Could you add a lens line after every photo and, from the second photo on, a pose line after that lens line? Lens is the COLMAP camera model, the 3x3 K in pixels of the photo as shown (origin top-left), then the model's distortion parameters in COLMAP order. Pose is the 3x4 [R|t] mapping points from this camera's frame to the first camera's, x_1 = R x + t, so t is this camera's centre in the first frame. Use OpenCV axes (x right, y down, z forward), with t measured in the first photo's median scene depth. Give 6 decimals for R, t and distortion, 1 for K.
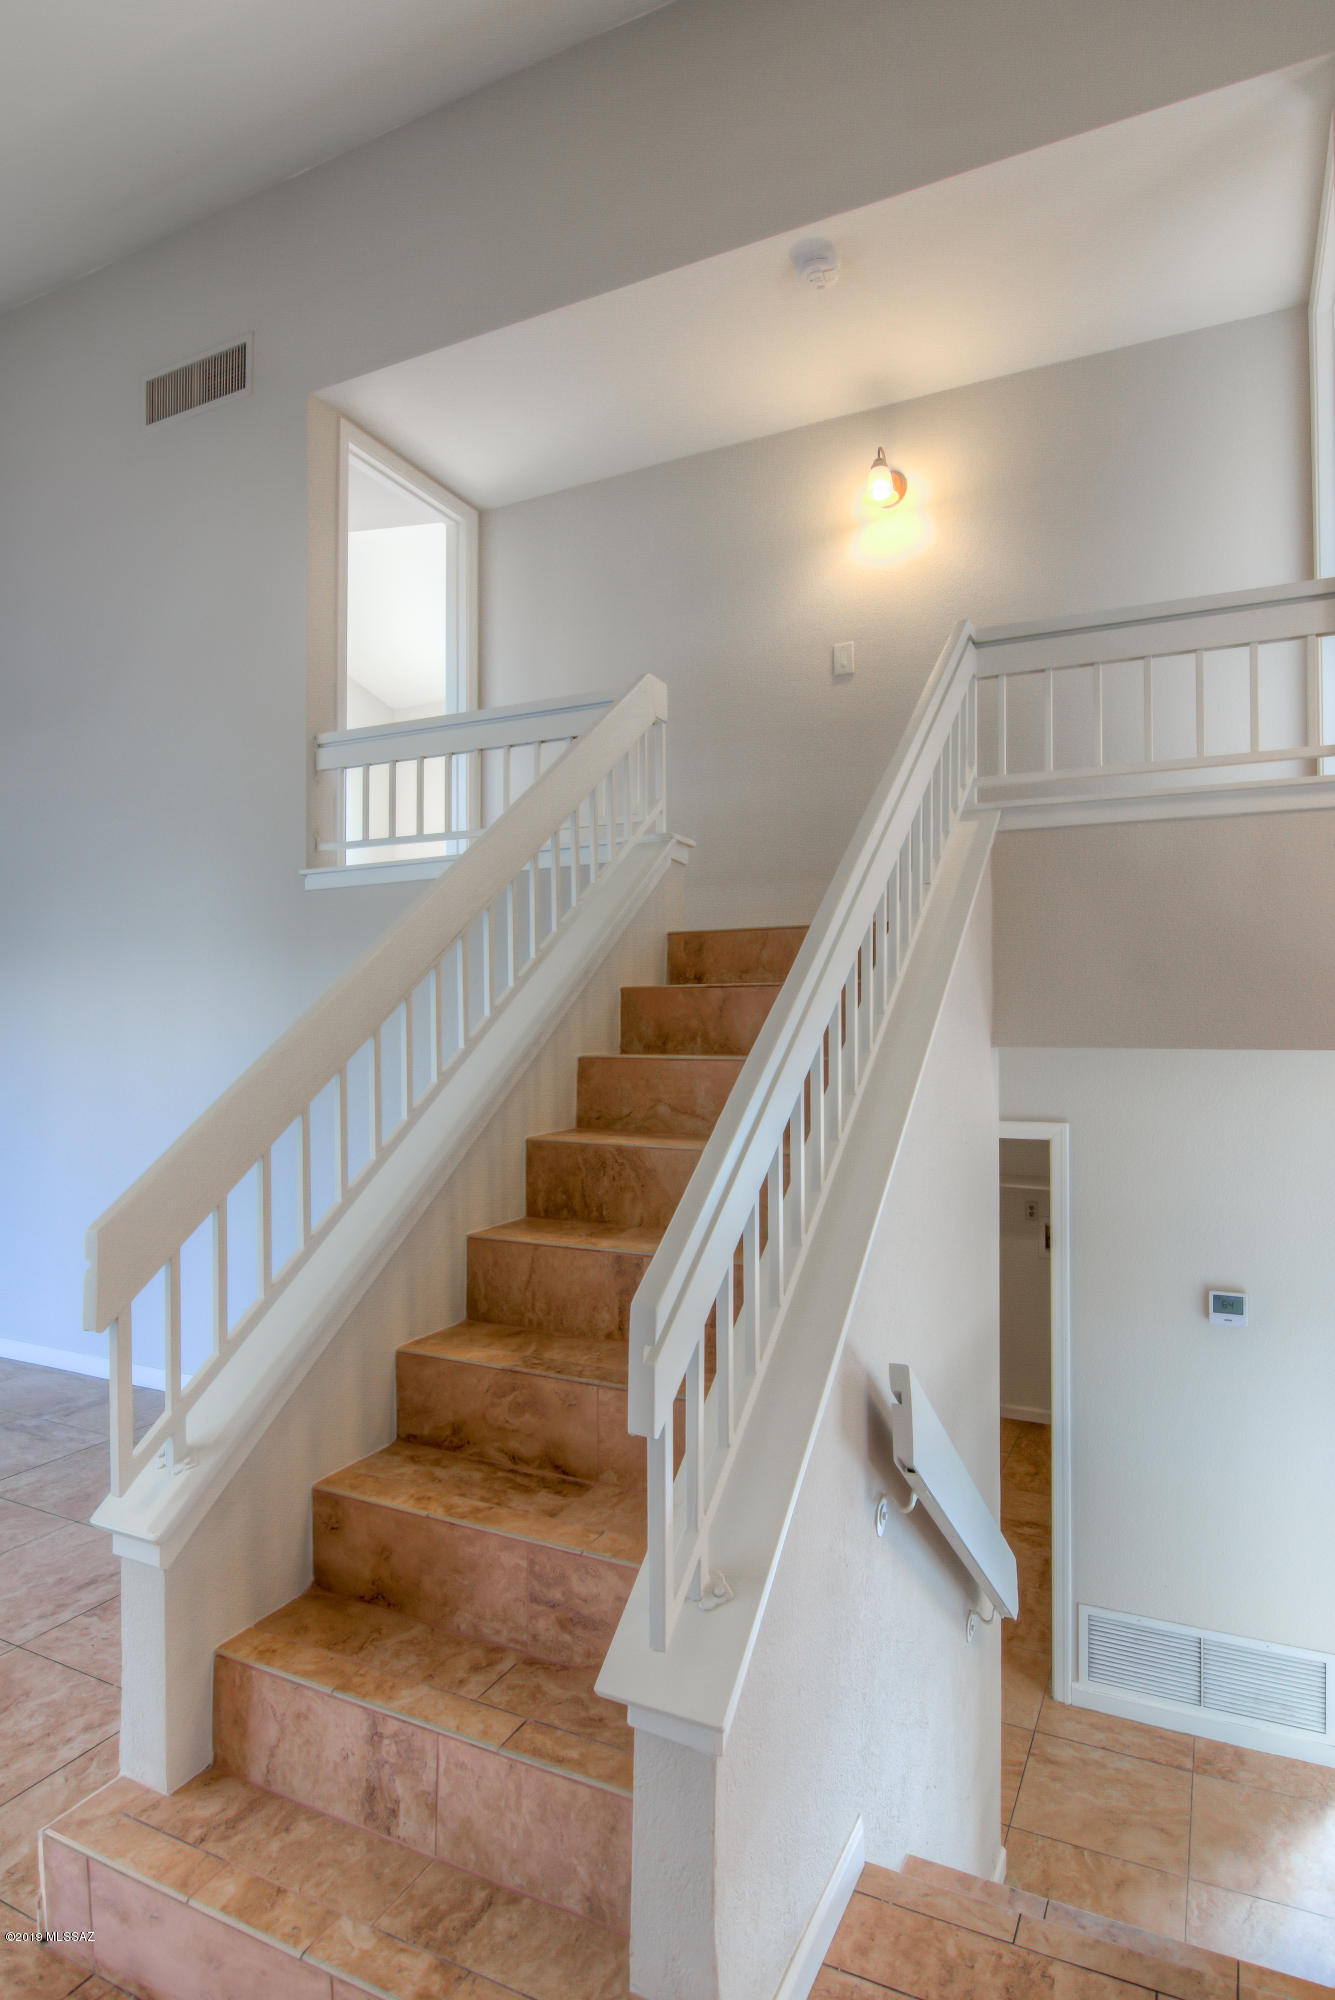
lens RADIAL K [[1127.1, 0, 667.5], [0, 1127.1, 1000.0], [0, 0, 1]] dist [0.003010, 0.000667]
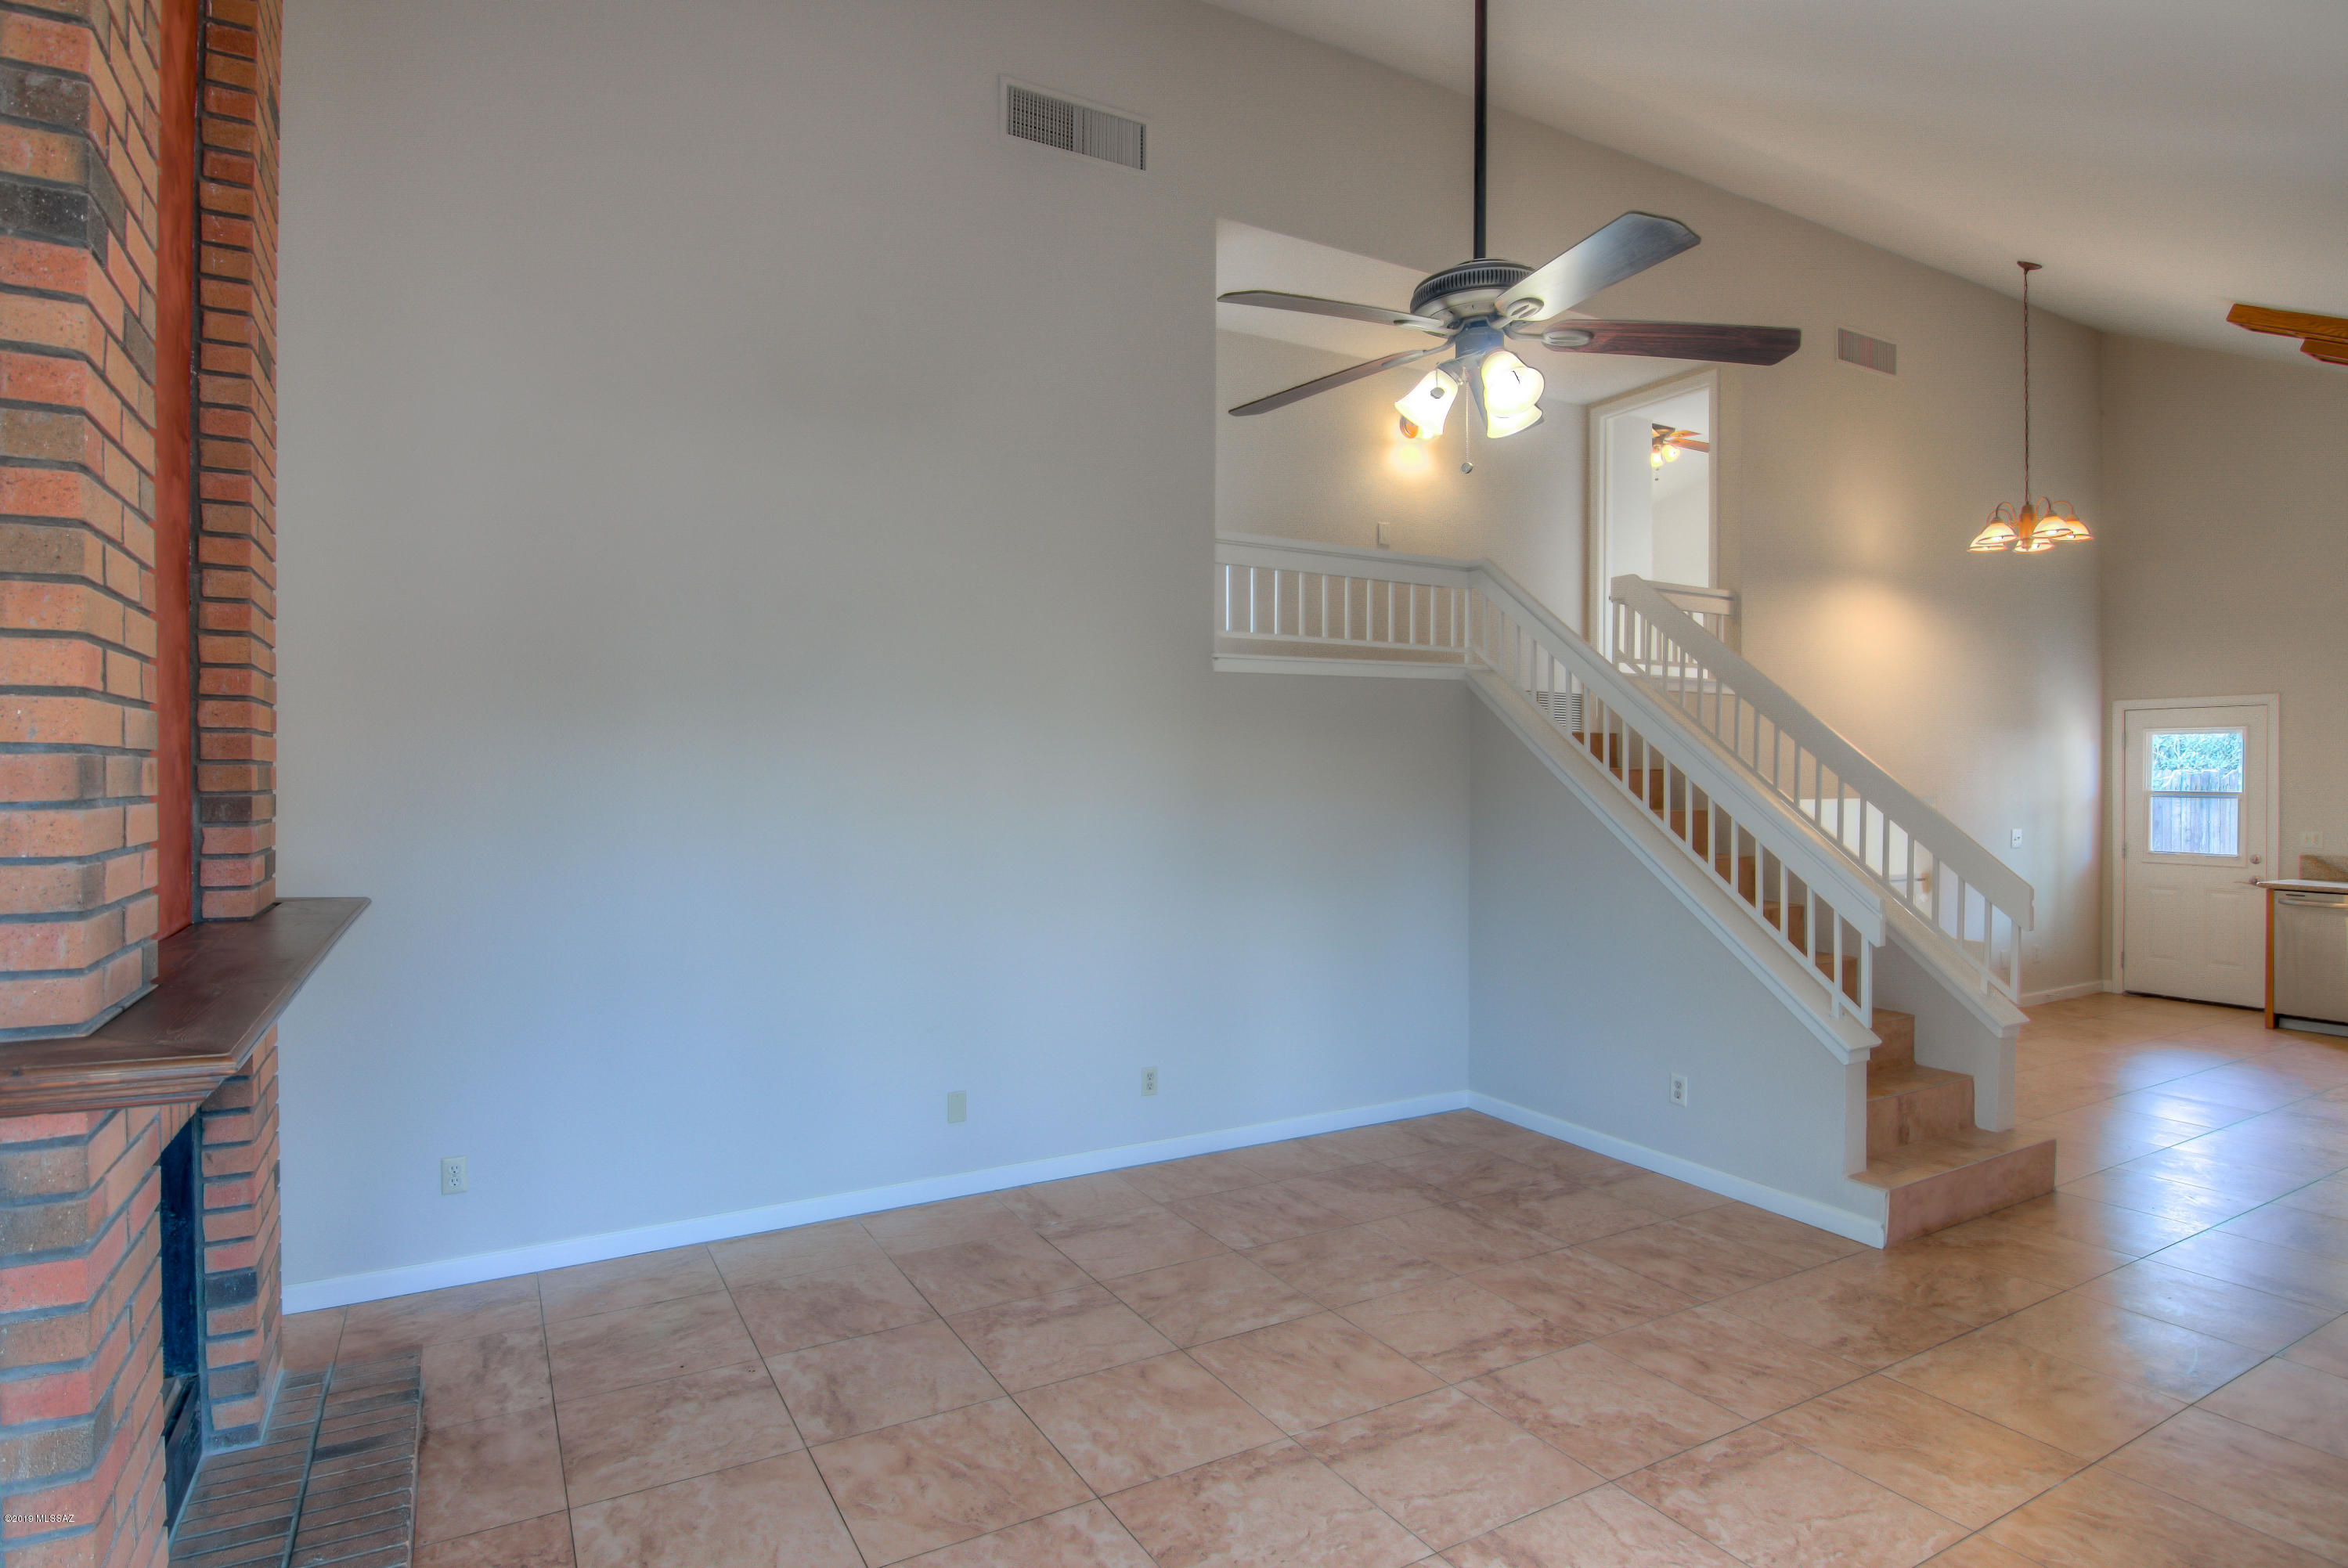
lens RADIAL K [[1209.2, 0, 1174.0], [0, 1209.2, 784.0], [0, 0, 1]] dist [-0.004032, -0.001719]
pose [[0.558198, -0.003304, 0.829701, -1.306410], [-0.016731, 0.999744, 0.015237, -0.005648], [-0.829539, -0.022387, 0.558000, 0.371806]]
